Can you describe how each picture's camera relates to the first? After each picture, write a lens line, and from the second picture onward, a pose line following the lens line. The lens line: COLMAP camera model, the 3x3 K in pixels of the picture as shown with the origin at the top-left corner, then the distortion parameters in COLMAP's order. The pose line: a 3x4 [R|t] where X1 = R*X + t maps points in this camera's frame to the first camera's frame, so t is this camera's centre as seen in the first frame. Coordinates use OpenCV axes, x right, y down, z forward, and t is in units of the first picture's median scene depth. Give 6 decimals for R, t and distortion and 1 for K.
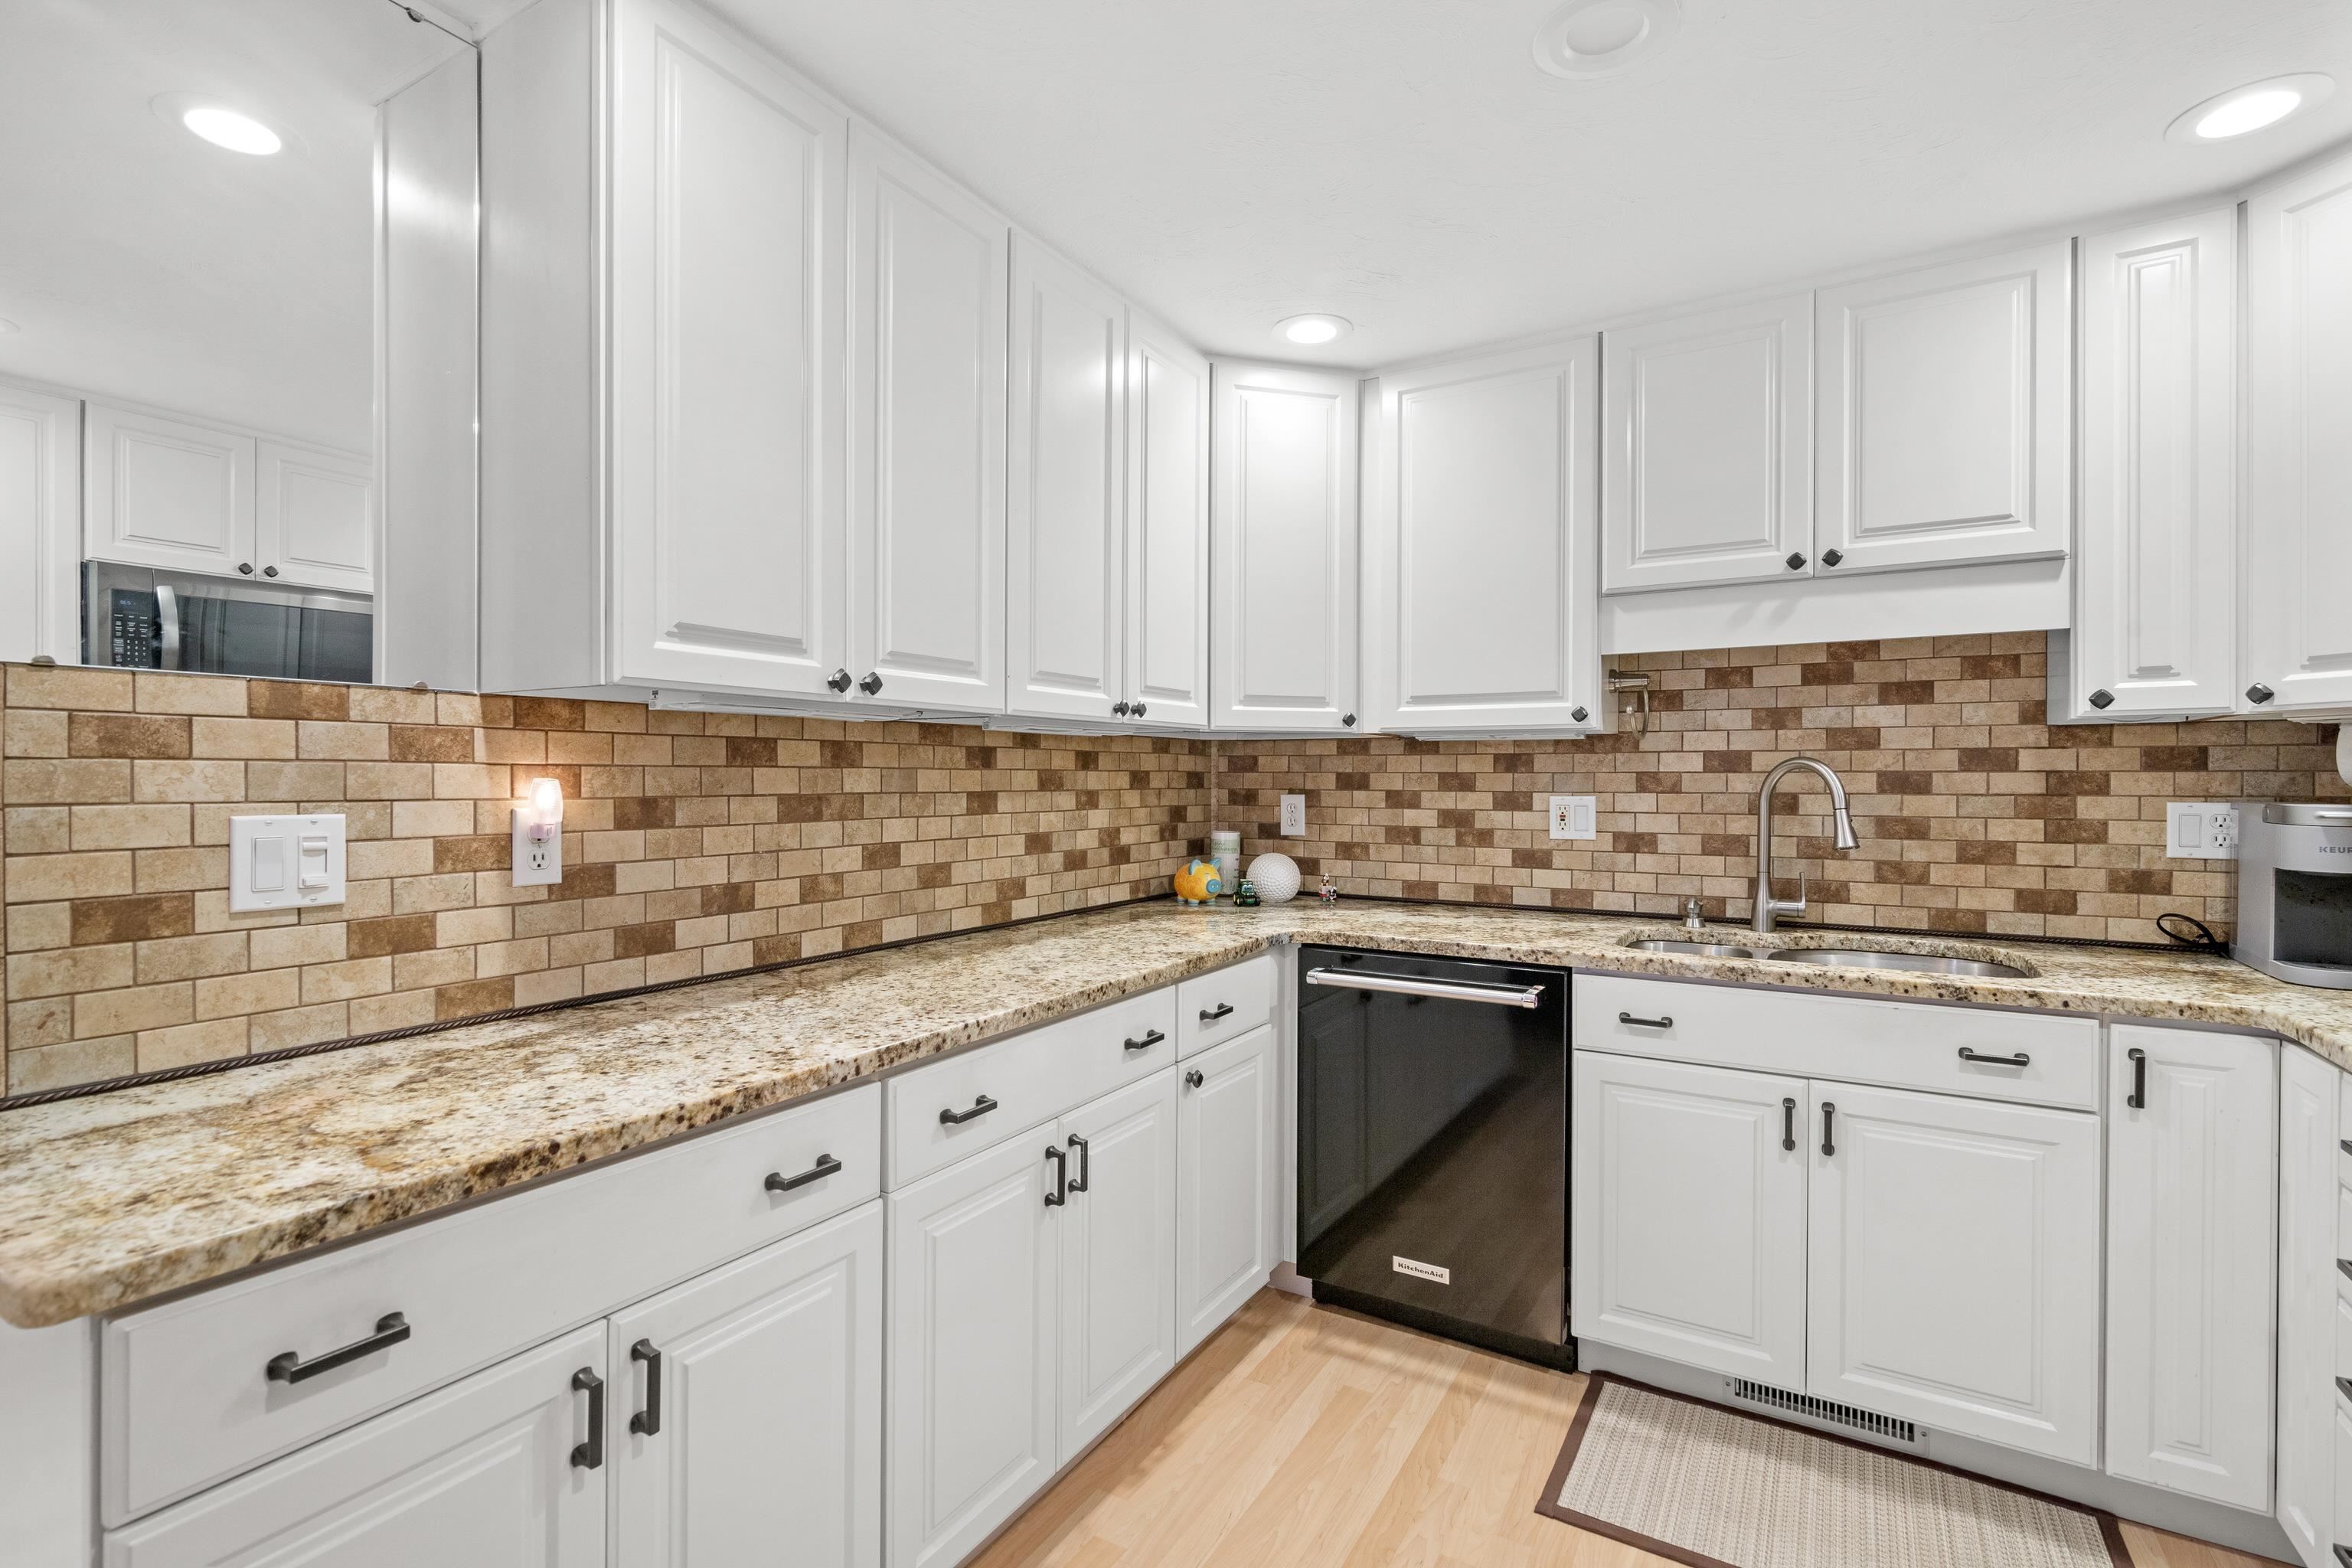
lens RADIAL K [[1074.7, 0, 1179.9], [0, 1074.7, 785.2], [0, 0, 1]] dist [0.001114, -0.001753]
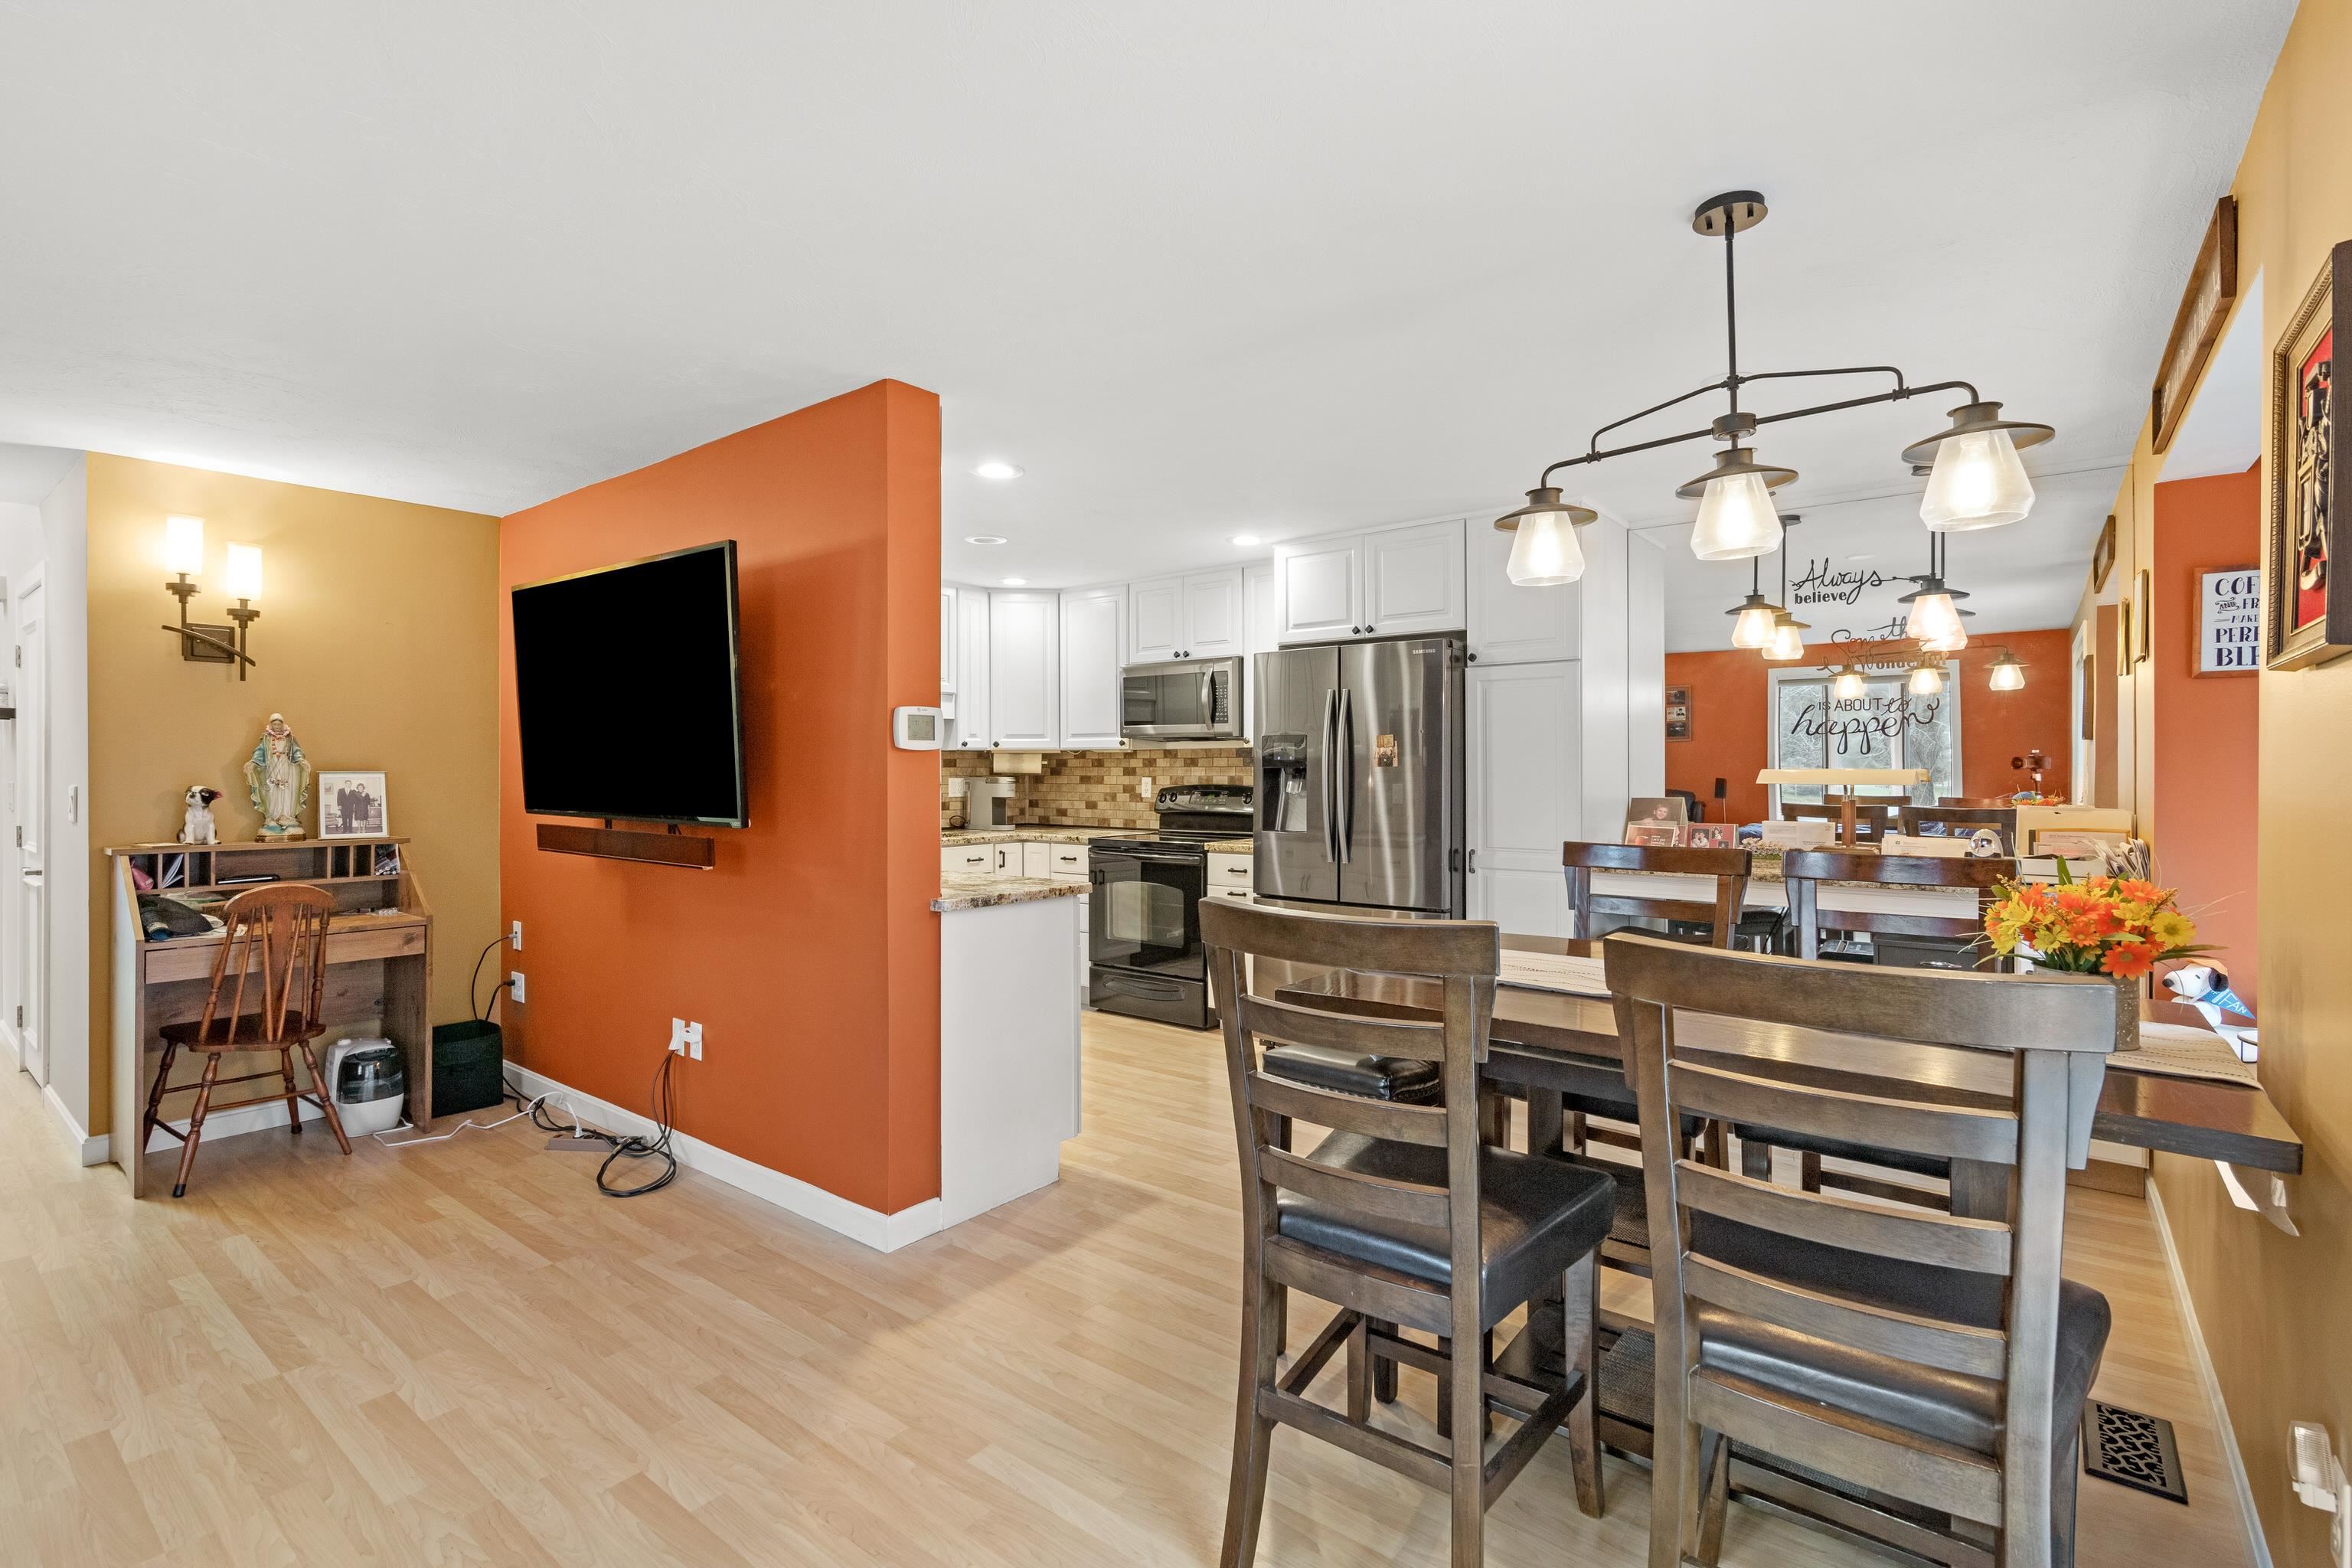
lens RADIAL K [[1074.7, 0, 1175.6], [0, 1074.7, 759.4], [0, 0, 1]] dist [0.001114, -0.001753]
pose [[0.130411, 0.006400, 0.991439, -1.857700], [0.009530, 0.999925, -0.007709, -0.006587], [-0.991414, 0.010454, 0.130340, 0.015611]]
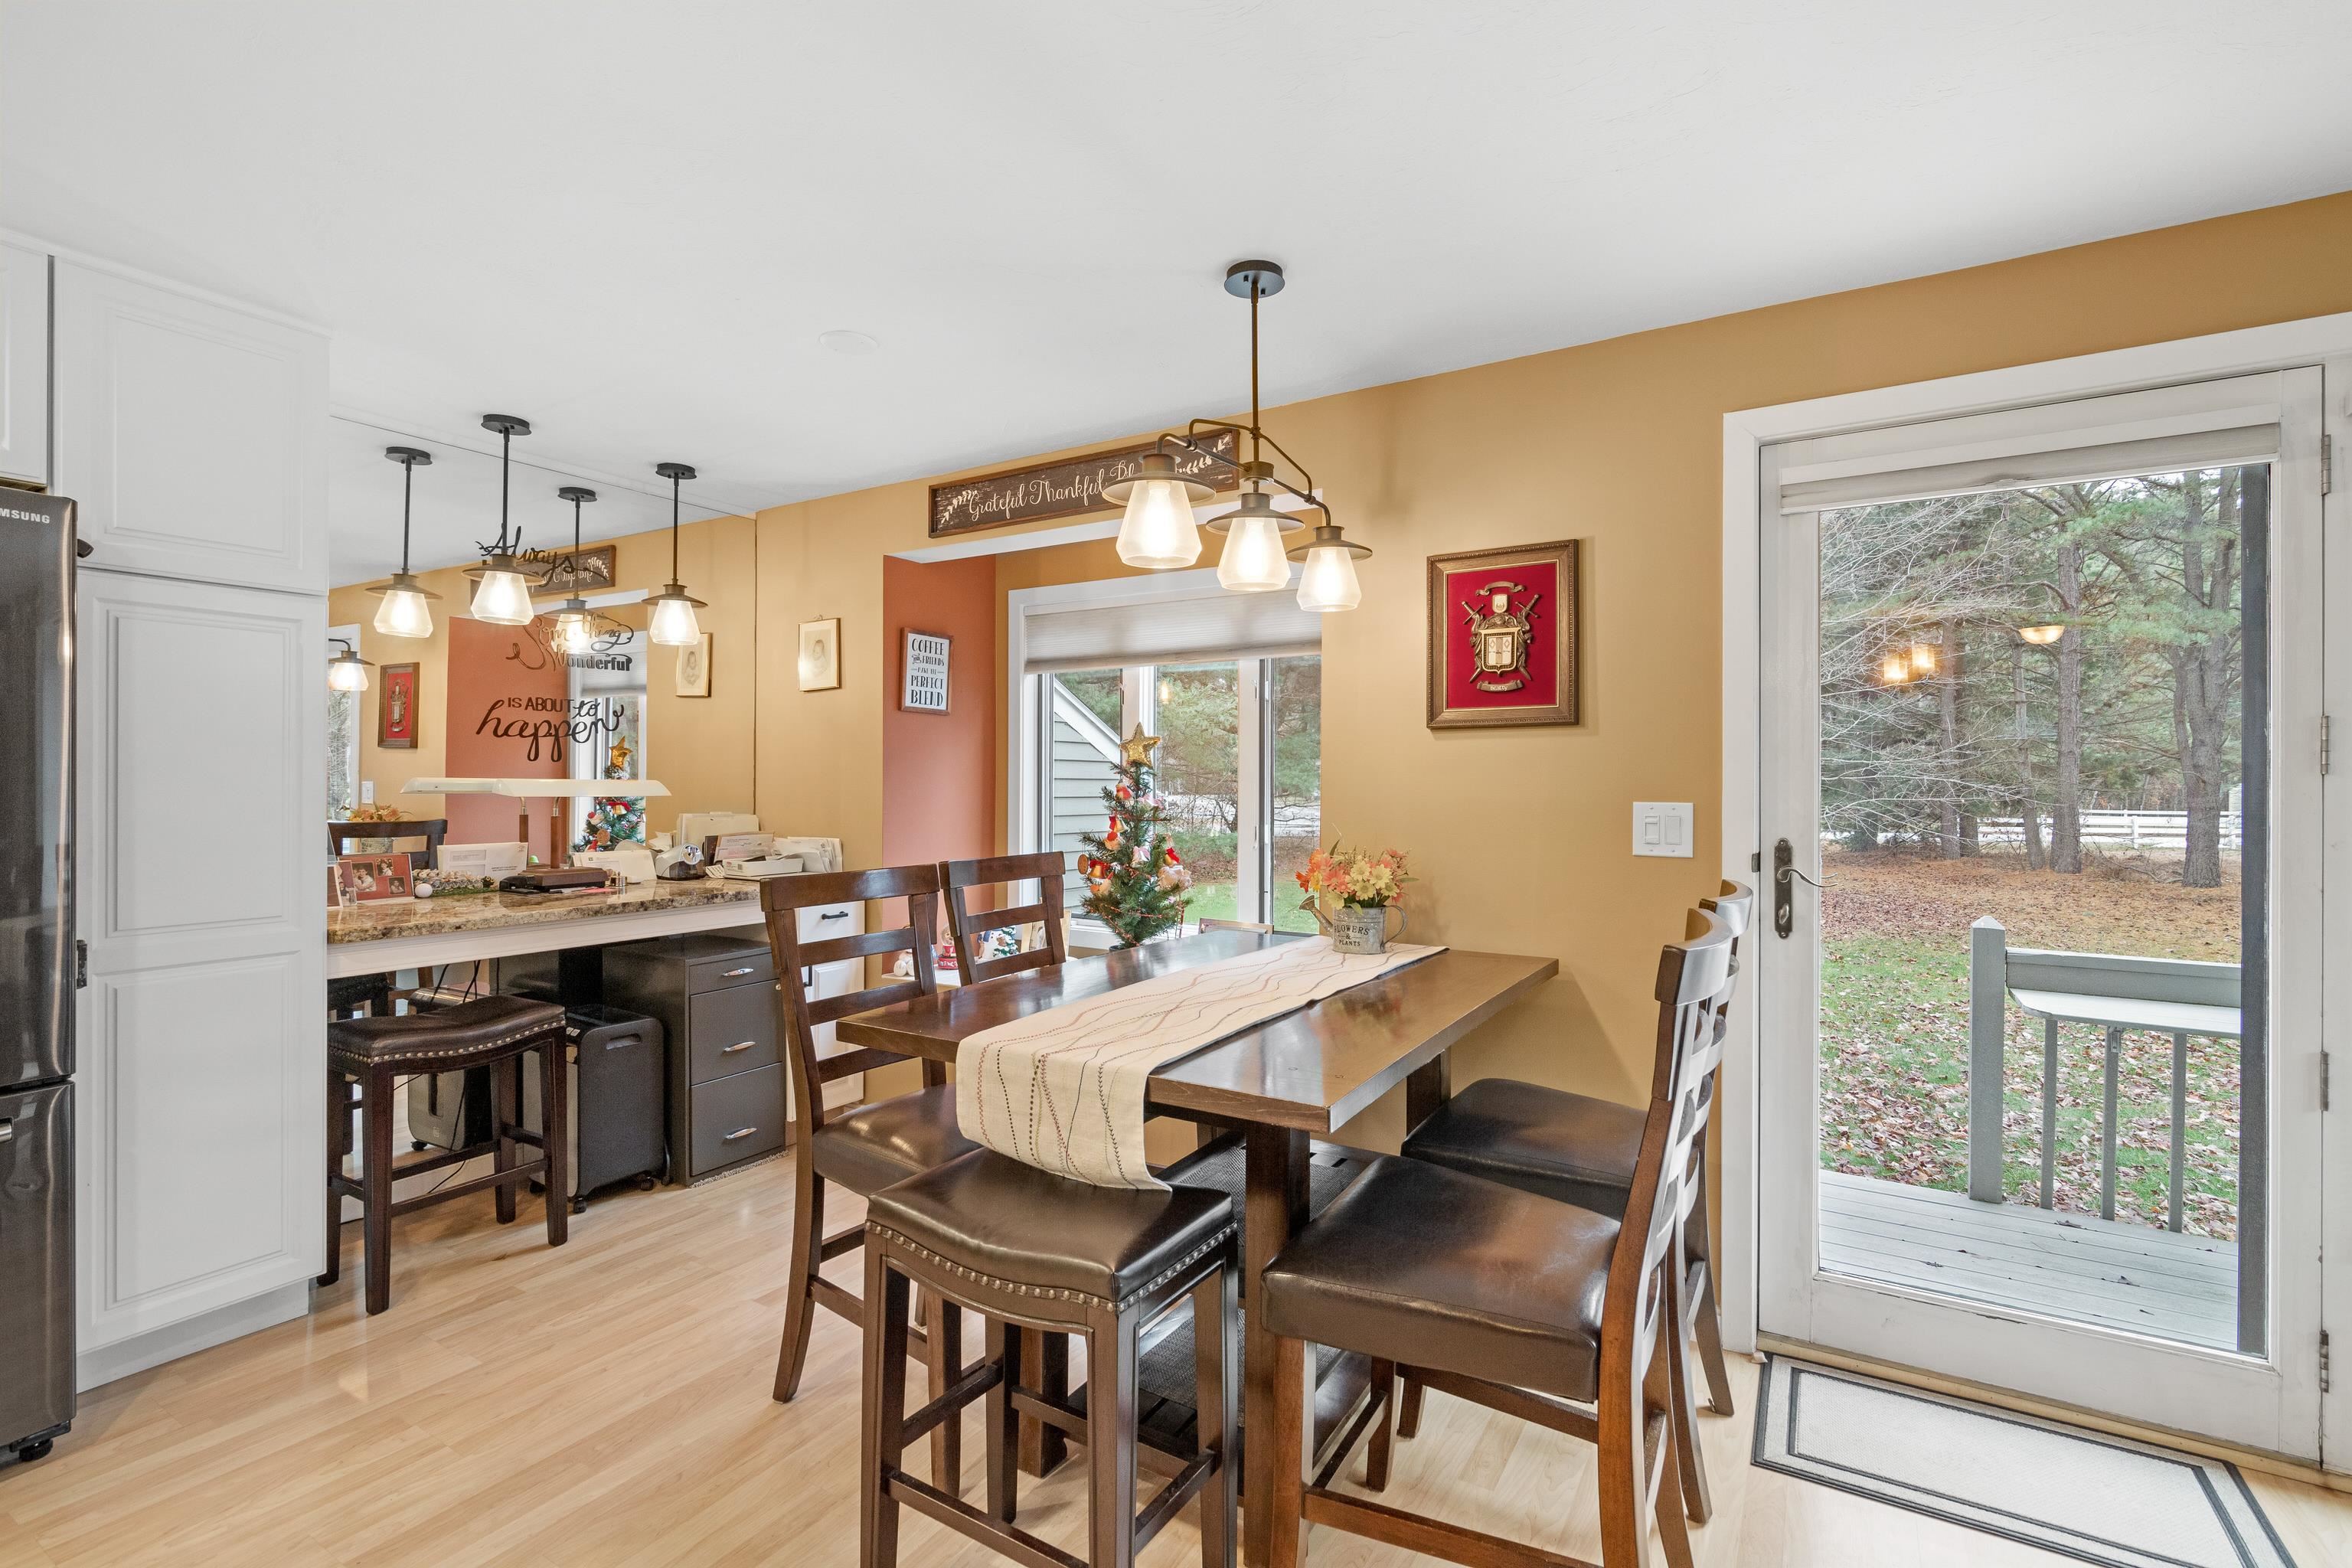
lens RADIAL K [[1074.7, 0, 1194.4], [0, 1074.7, 779.1], [0, 0, 1]] dist [0.001114, -0.001753]
pose [[-0.999842, -0.005715, 0.016841, -0.866929], [-0.005624, 0.999969, 0.005473, -0.006559], [-0.016872, 0.005378, -0.999843, 0.676941]]
